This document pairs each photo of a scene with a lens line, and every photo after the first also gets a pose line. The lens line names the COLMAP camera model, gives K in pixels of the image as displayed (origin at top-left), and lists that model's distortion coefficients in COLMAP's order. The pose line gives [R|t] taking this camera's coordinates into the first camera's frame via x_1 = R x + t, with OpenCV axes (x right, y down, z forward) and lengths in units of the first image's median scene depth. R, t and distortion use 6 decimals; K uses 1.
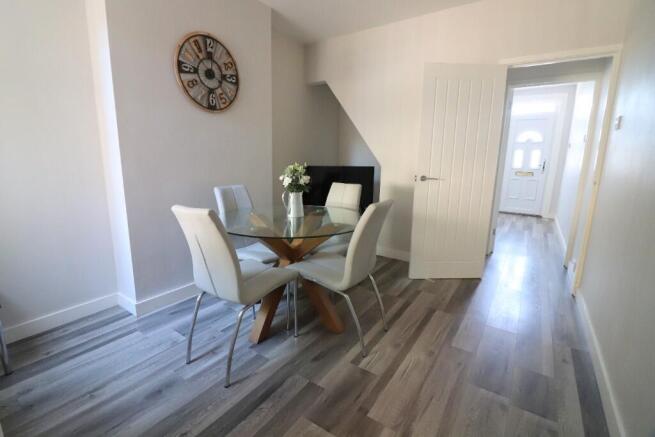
lens RADIAL K [[305.3, 0, 308.2], [0, 305.3, 218.5], [0, 0, 1]] dist [-0.001939, -0.000154]
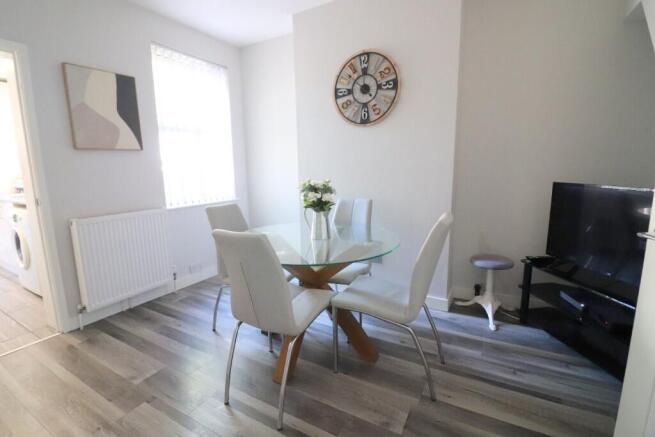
lens RADIAL K [[305.3, 0, 324.9], [0, 305.3, 214.9], [0, 0, 1]] dist [-0.001939, -0.000154]
pose [[0.111426, 0.157868, -0.981153, 0.747859], [-0.172939, 0.975317, 0.137289, -0.184925], [0.978609, 0.154382, 0.135978, 0.814644]]
